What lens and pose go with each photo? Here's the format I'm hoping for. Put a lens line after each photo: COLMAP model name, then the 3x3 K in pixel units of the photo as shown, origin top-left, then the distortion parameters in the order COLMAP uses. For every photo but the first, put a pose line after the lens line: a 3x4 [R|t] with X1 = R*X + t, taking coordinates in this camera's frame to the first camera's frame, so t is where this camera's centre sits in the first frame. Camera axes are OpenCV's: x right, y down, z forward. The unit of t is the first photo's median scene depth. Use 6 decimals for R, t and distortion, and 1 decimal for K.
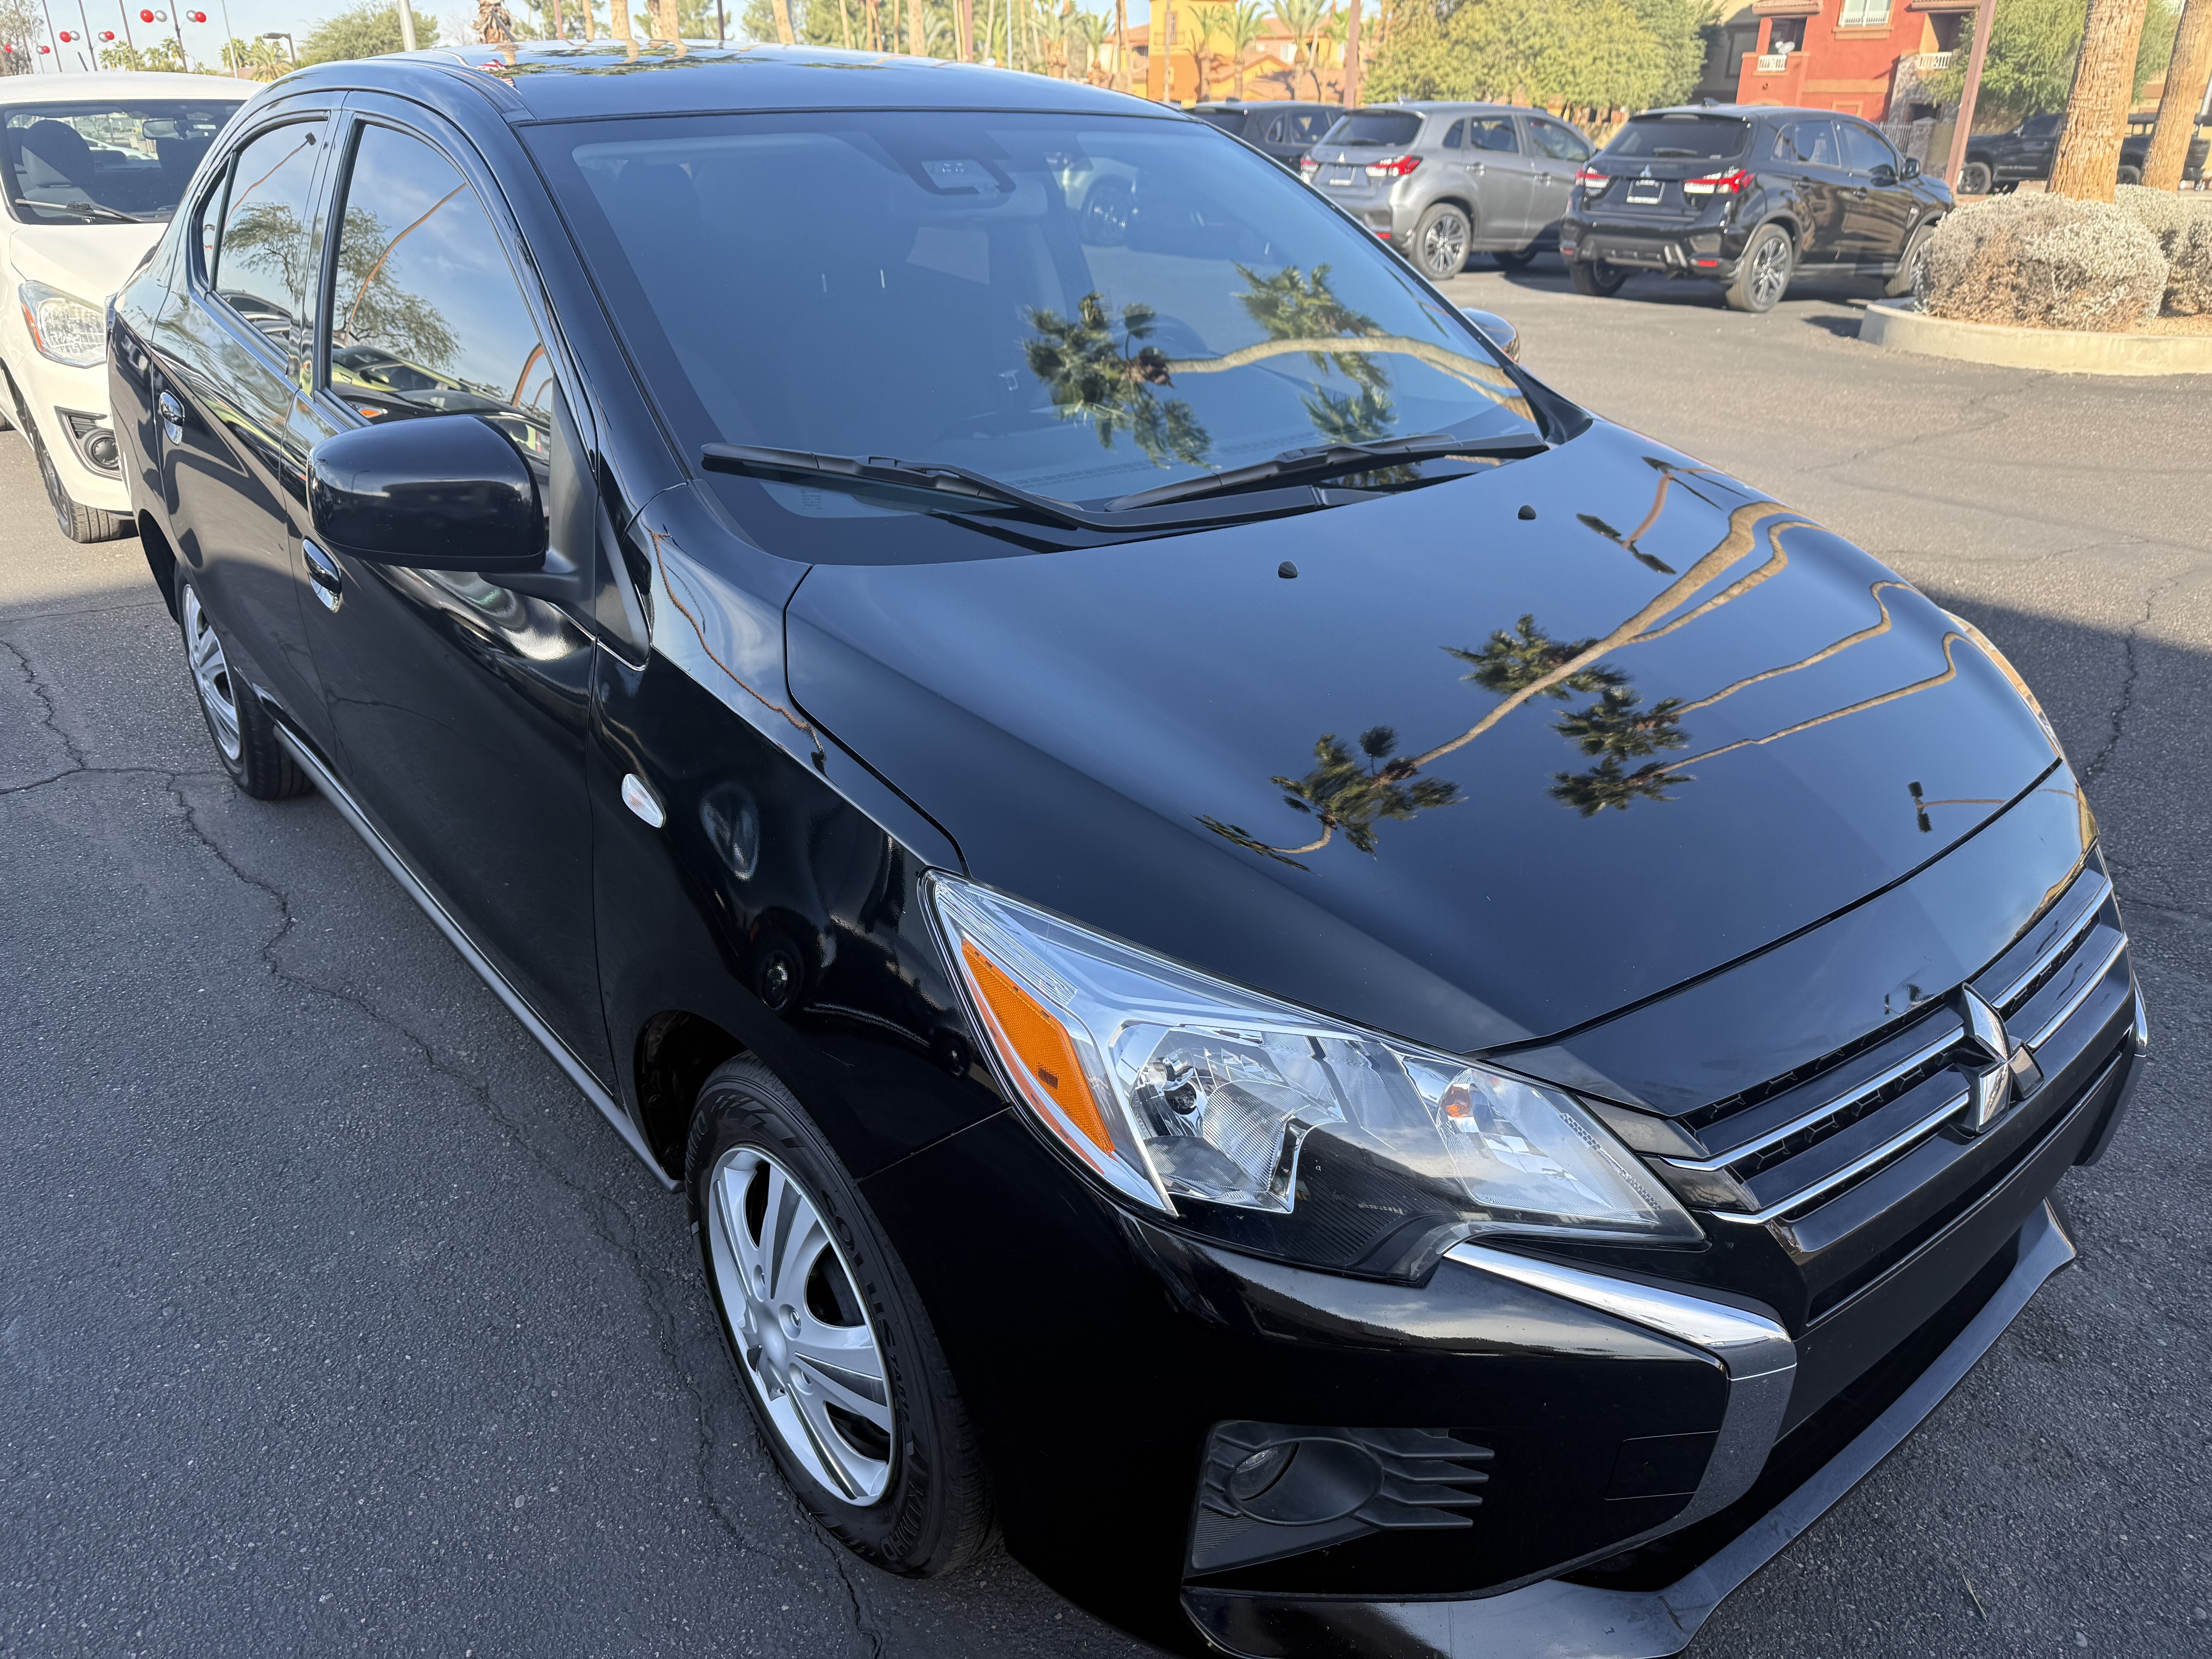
lens RADIAL K [[1569.1, 0, 1102.6], [0, 1569.1, 833.5], [0, 0, 1]] dist [-0.006732, -0.004000]
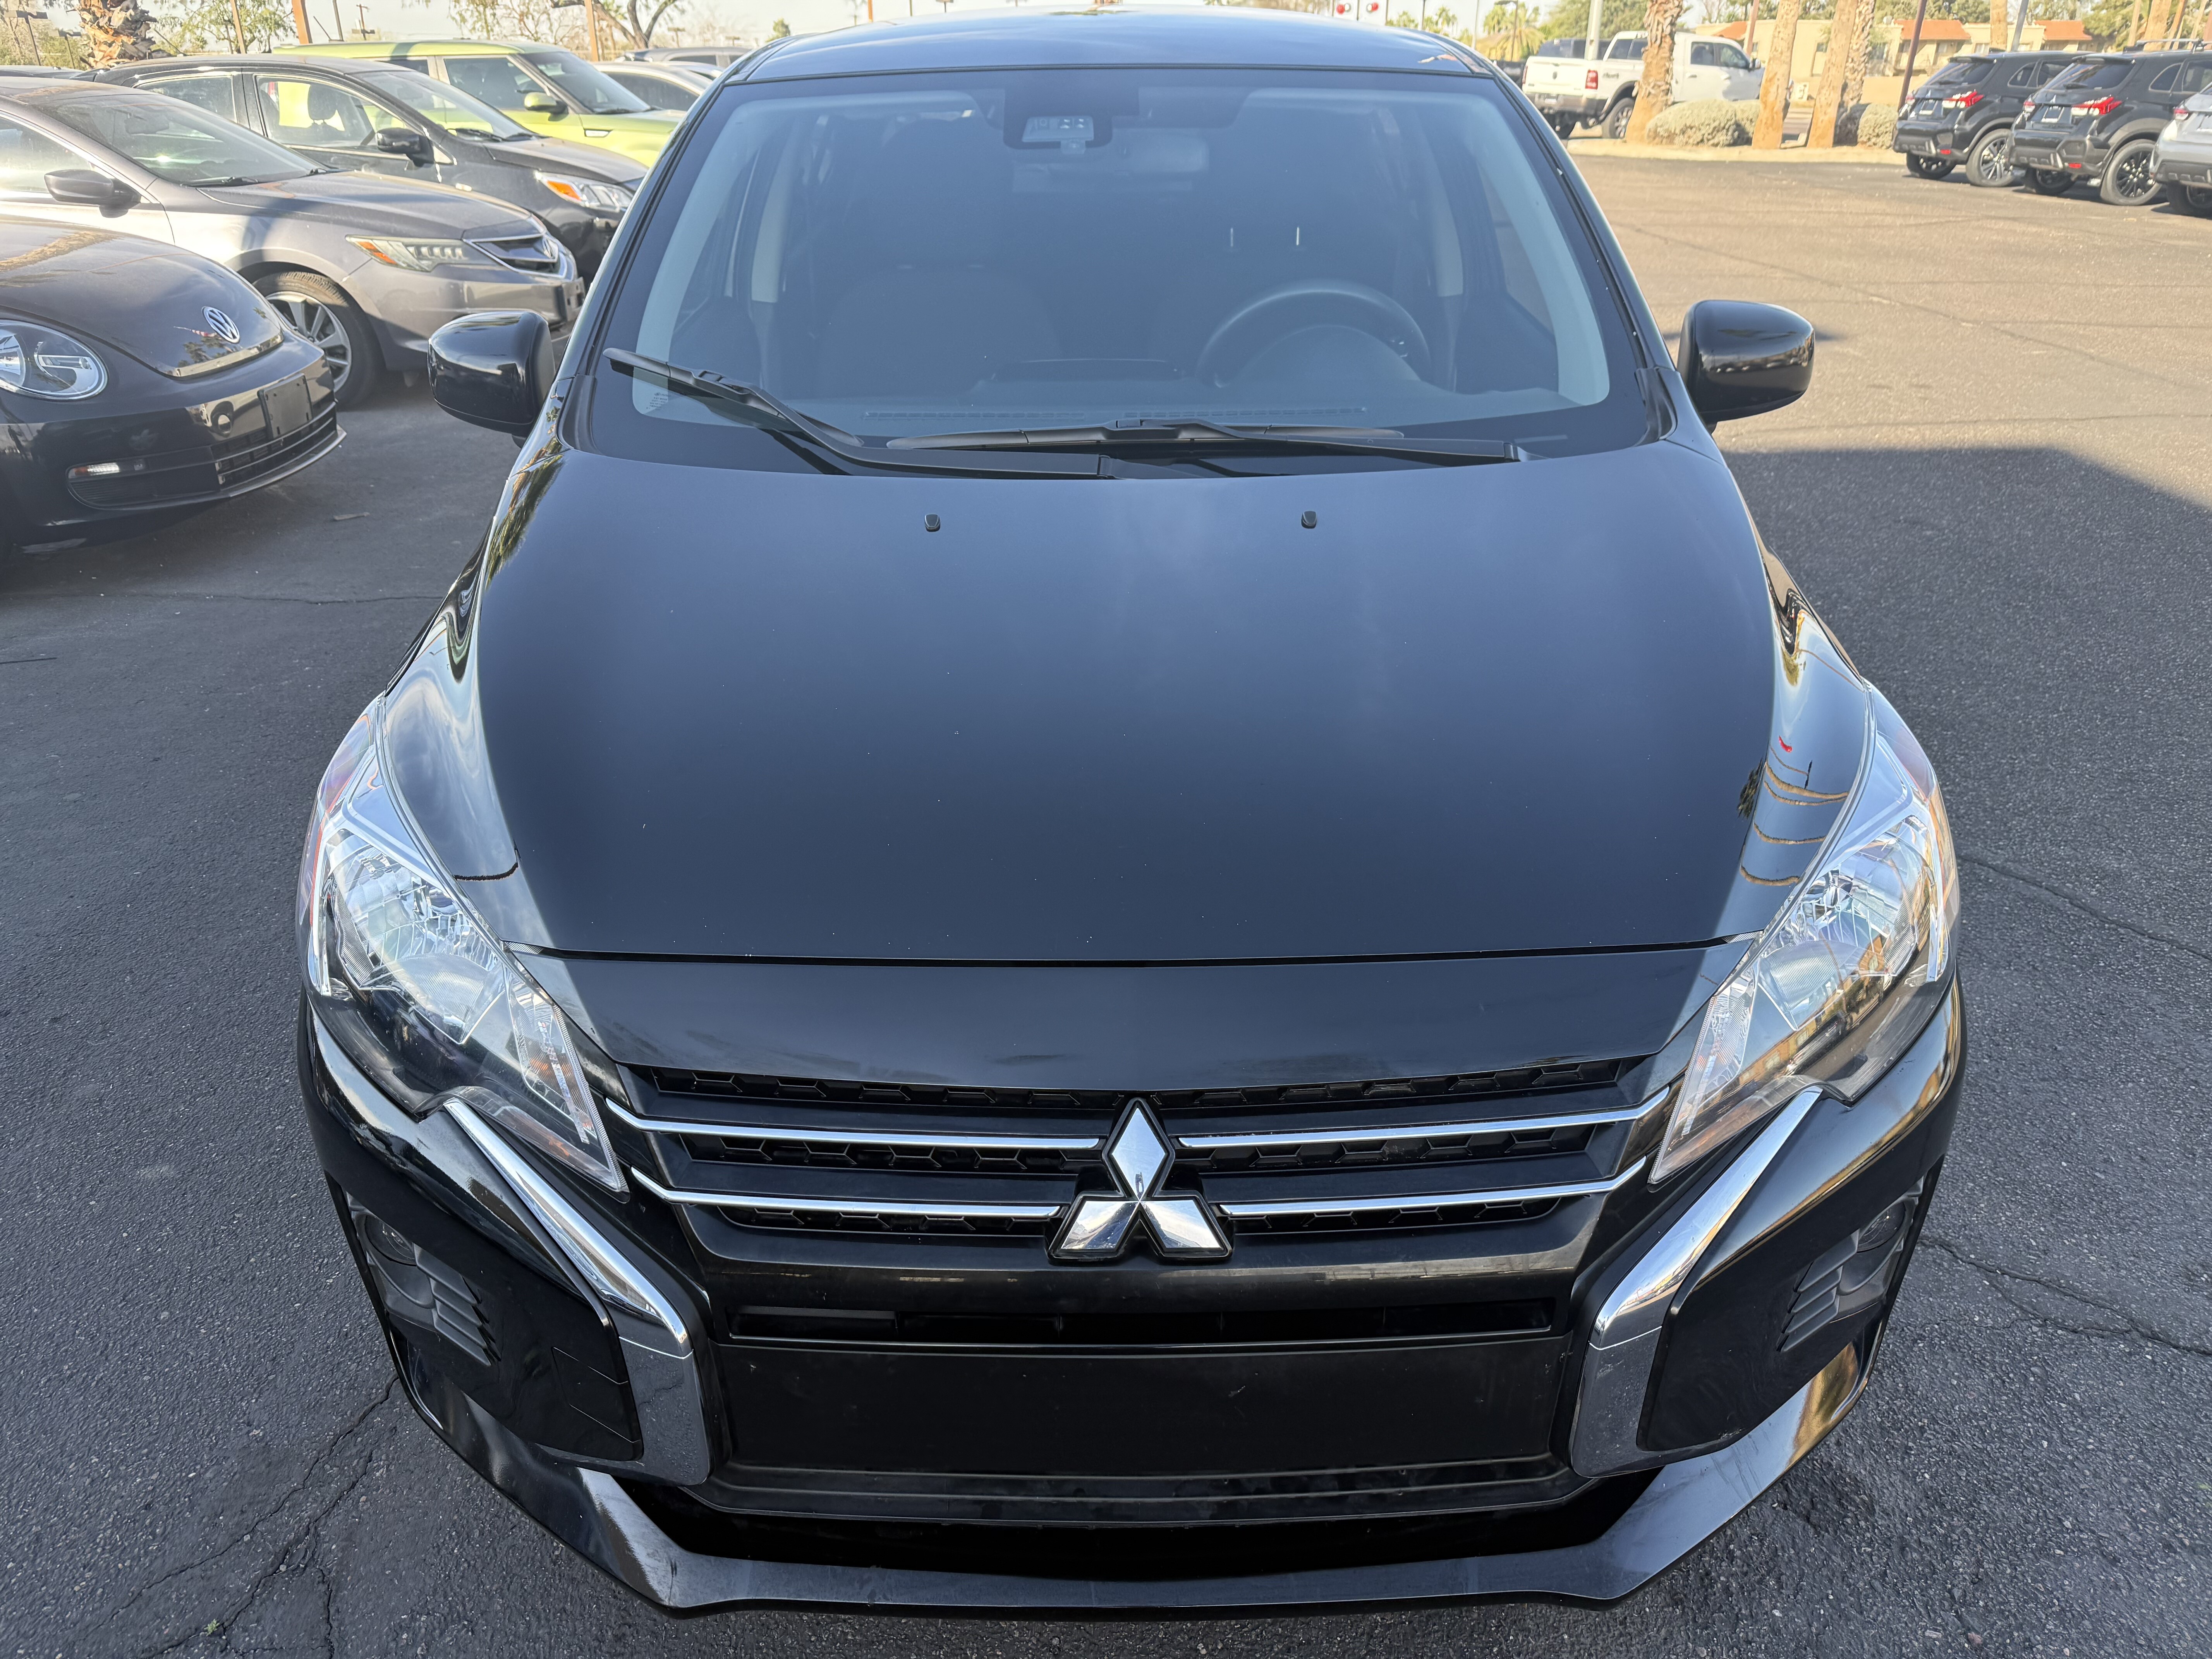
lens RADIAL K [[1569.1, 0, 1102.2], [0, 1569.1, 838.0], [0, 0, 1]] dist [-0.006732, -0.004000]
pose [[0.783976, 0.260238, -0.563612, 0.800211], [-0.245595, 0.963840, 0.103417, -0.100155], [0.570145, 0.057344, 0.819541, 0.233164]]
